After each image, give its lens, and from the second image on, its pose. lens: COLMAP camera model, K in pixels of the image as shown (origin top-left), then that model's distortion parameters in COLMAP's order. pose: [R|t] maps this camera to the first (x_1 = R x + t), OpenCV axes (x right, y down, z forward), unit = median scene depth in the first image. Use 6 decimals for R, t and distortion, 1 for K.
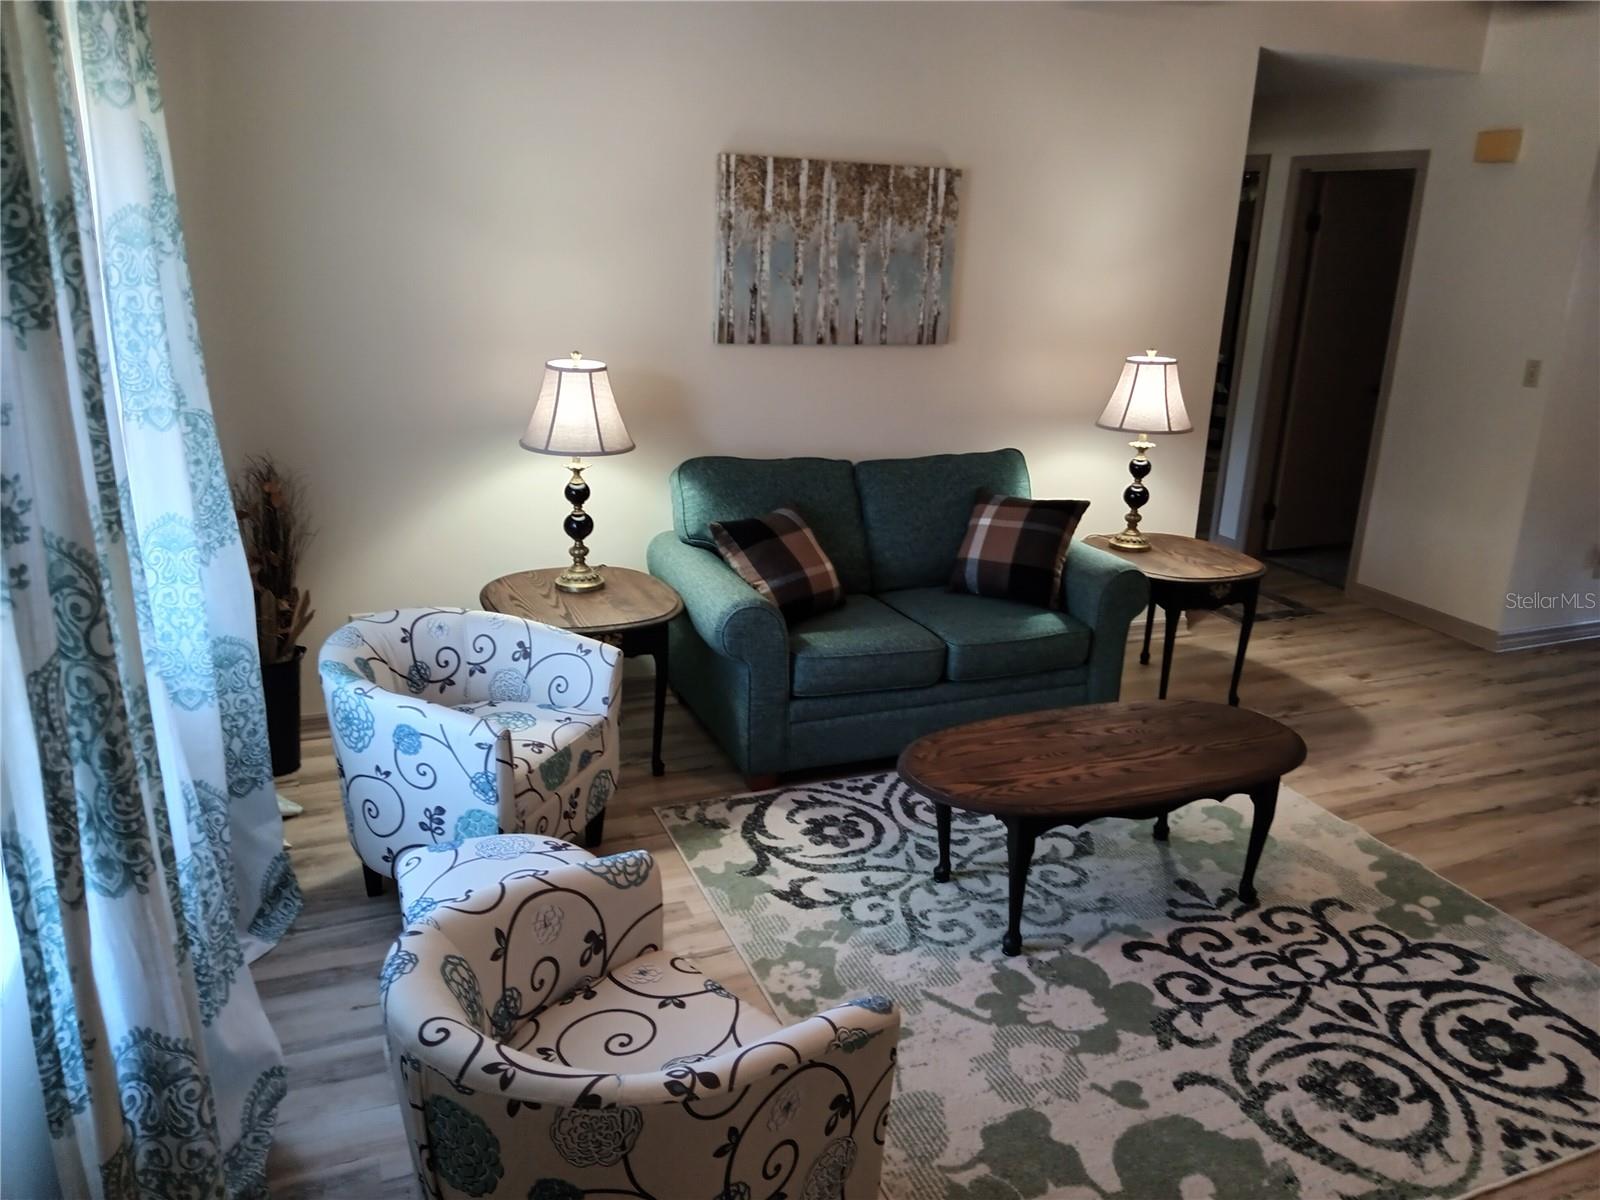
lens RADIAL K [[1166.3, 0, 798.5], [0, 1166.3, 615.5], [0, 0, 1]] dist [0.006397, -0.050026]
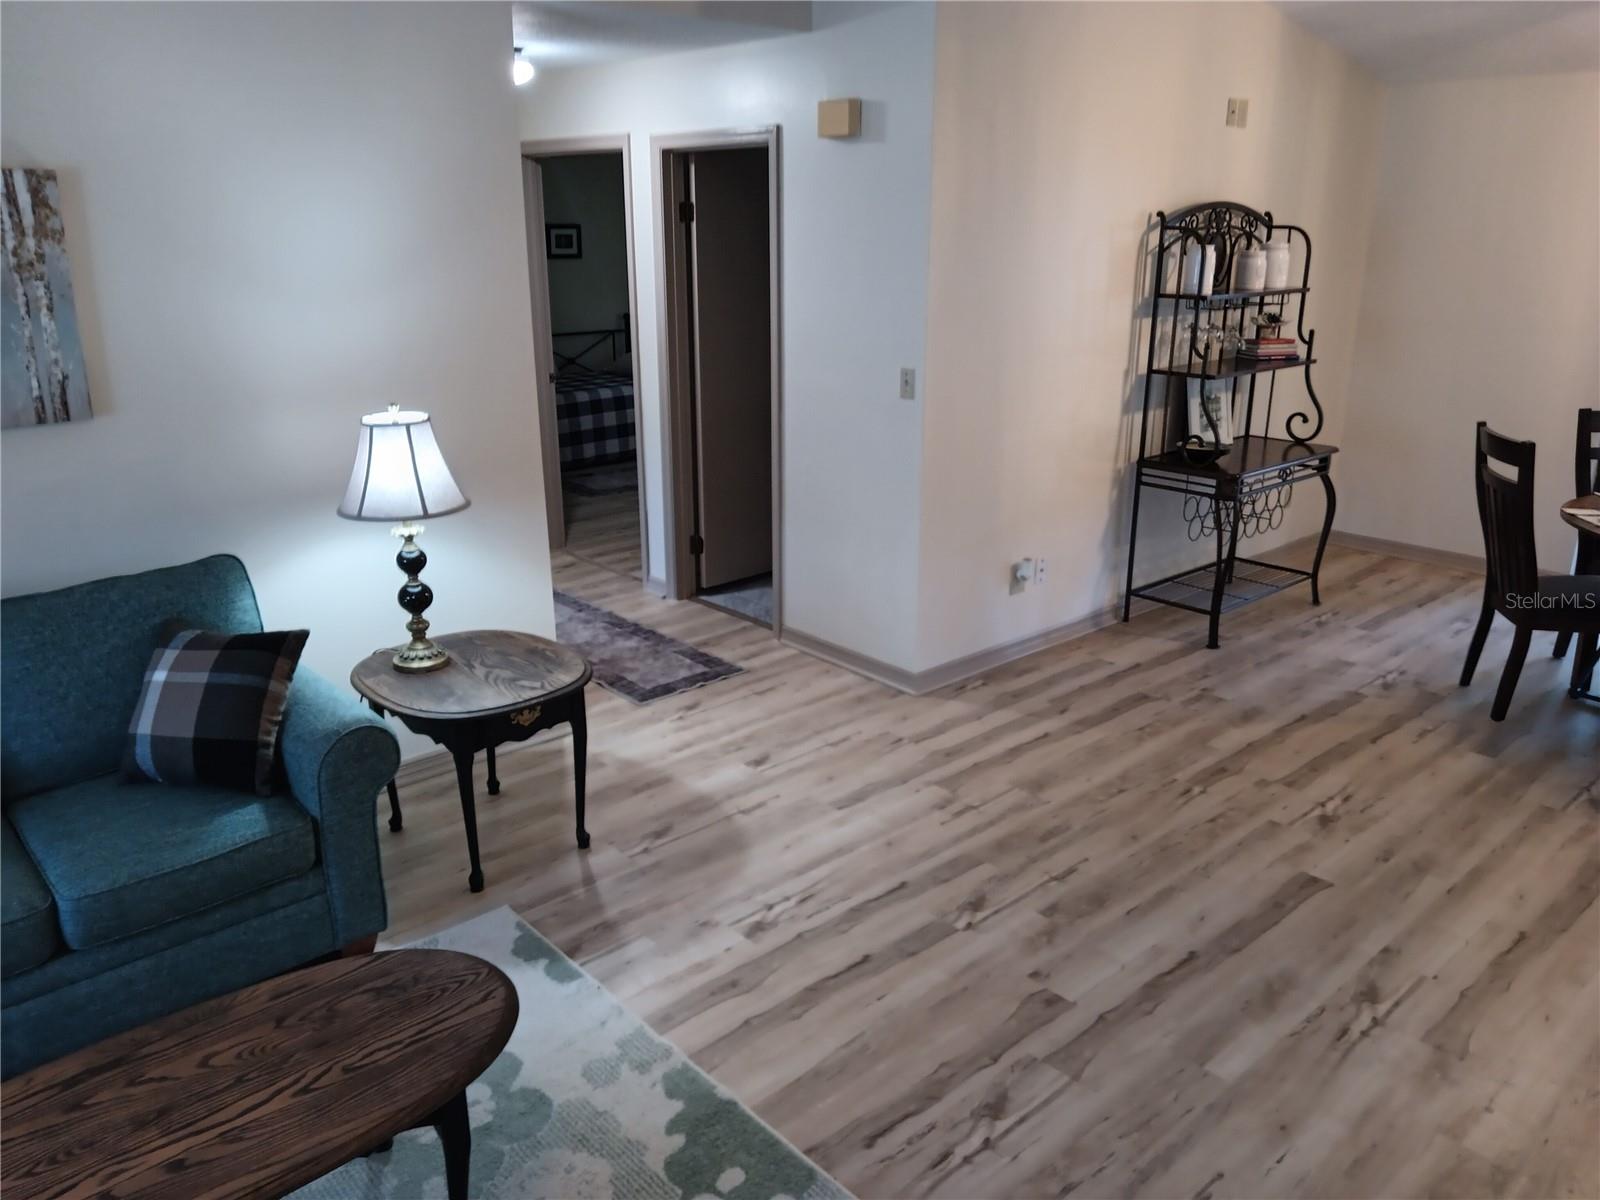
lens RADIAL K [[1195.3, 0, 797.2], [0, 1195.3, 617.2], [0, 0, 1]] dist [0.032546, -0.094929]
pose [[0.937043, -0.135335, 0.321925, 0.394463], [0.132199, 0.990716, 0.031693, -0.119212], [-0.323226, 0.012860, 0.946235, 0.281000]]
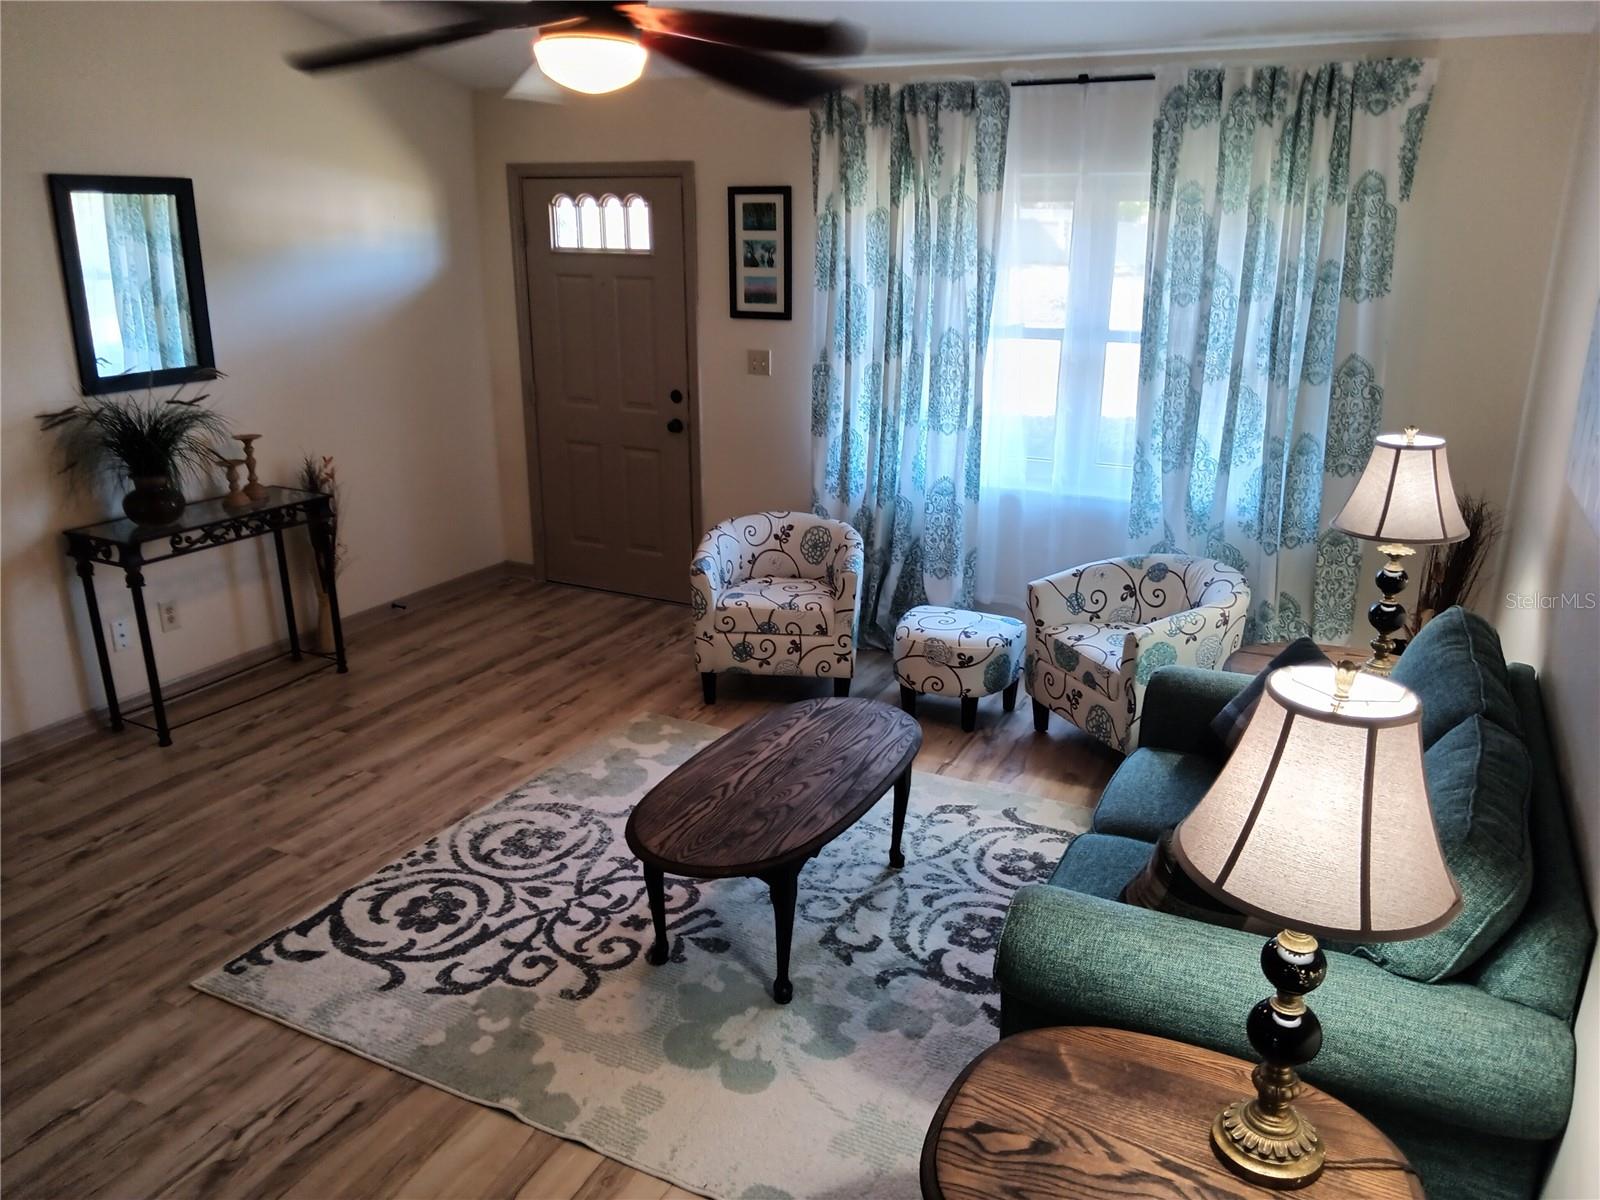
lens RADIAL K [[1215.0, 0, 800.0], [0, 1215.0, 600.0], [0, 0, 1]] dist [0.072088, -0.169214]
pose [[-0.749709, 0.162707, -0.641453, 0.906014], [-0.234955, 0.840709, 0.487858, -0.531155], [0.618653, 0.516464, -0.592058, 1.531243]]
